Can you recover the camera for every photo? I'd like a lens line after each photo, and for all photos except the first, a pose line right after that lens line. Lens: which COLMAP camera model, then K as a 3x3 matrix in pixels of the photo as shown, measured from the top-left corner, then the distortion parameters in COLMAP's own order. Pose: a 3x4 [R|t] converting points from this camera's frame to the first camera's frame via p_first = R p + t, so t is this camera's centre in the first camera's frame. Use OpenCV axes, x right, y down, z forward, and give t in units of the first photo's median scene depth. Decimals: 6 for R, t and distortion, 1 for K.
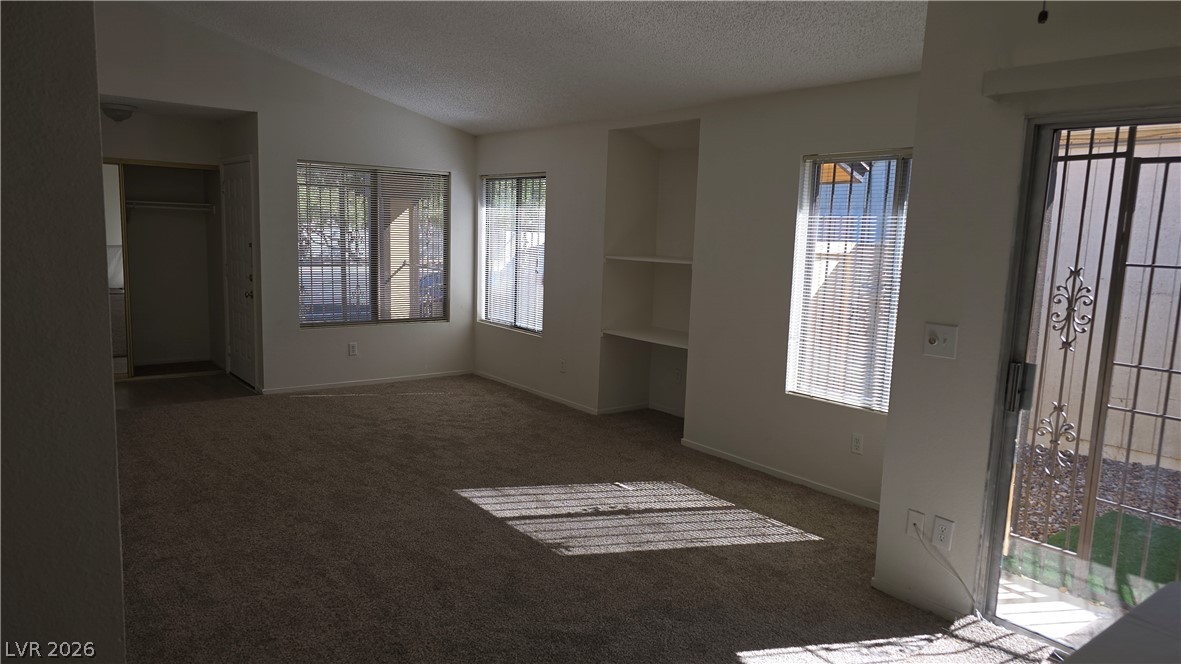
lens RADIAL K [[769.3, 0, 588.7], [0, 769.3, 335.7], [0, 0, 1]] dist [0.085449, -0.084454]
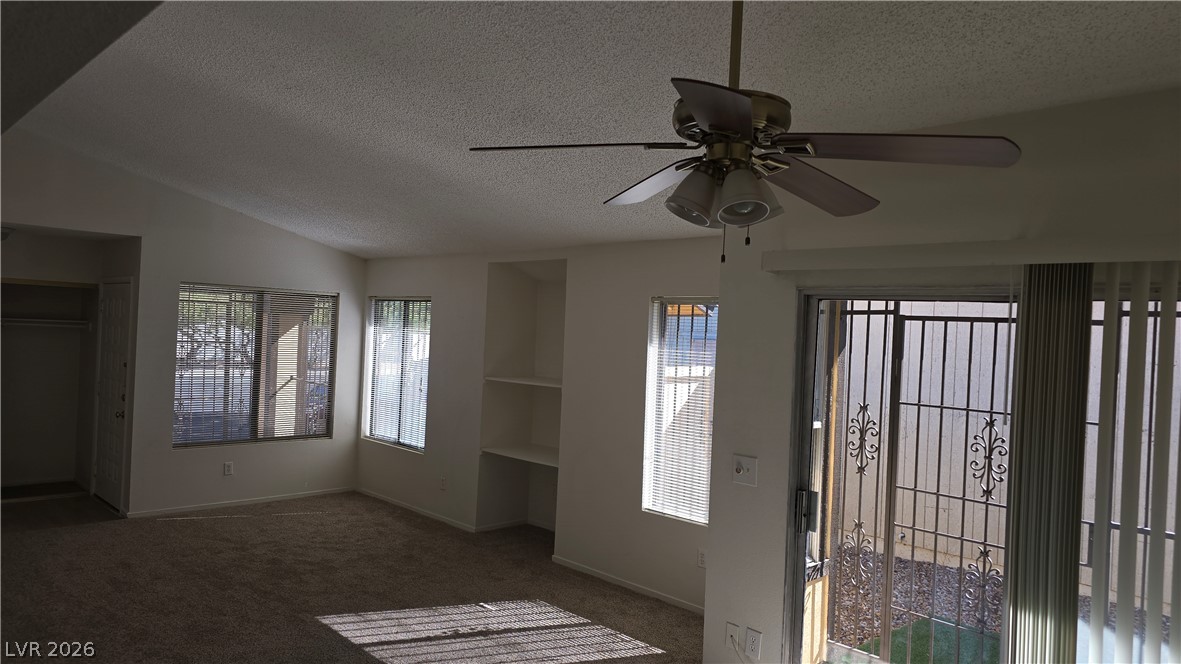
lens RADIAL K [[766.0, 0, 590.9], [0, 766.0, 343.9], [0, 0, 1]] dist [0.073430, -0.068366]
pose [[0.992554, 0.010233, 0.121372, 0.050701], [0.004844, 0.992360, -0.123278, -0.025320], [-0.121707, 0.122948, 0.984922, -0.079403]]
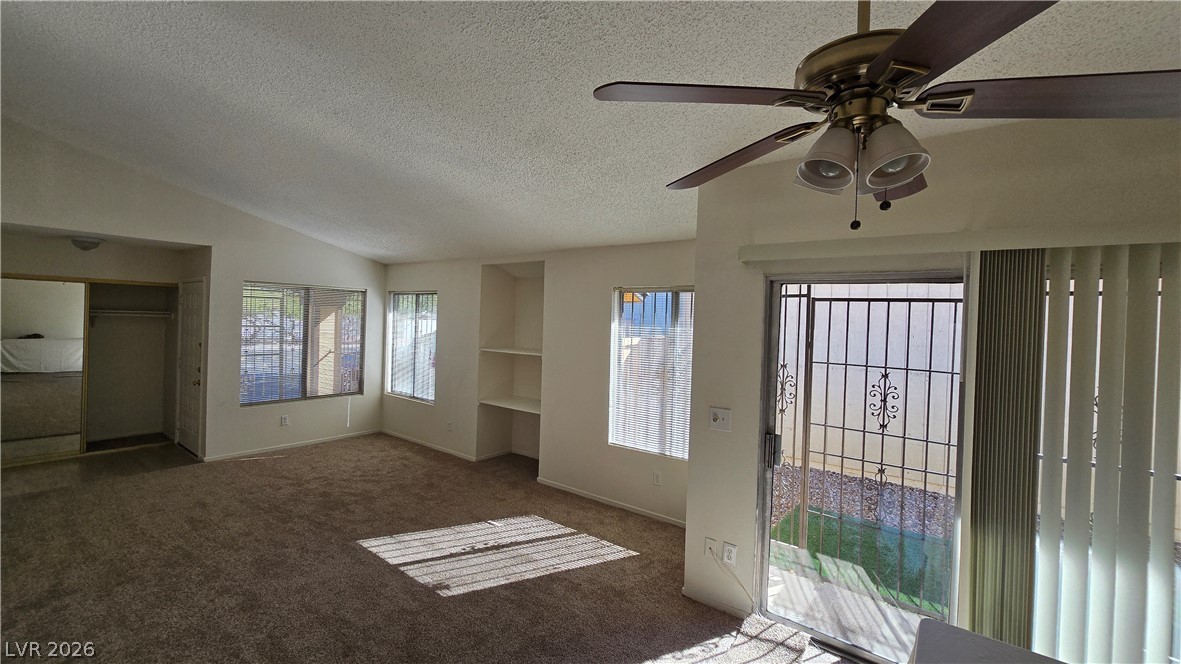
lens RADIAL K [[481.3, 0, 584.4], [0, 481.3, 324.0], [0, 0, 1]] dist [-0.002989, -0.000200]
pose [[0.969180, -0.005447, 0.246293, -0.014688], [0.035958, 0.992176, -0.119553, -0.045810], [-0.243714, 0.124725, 0.961794, 0.100996]]
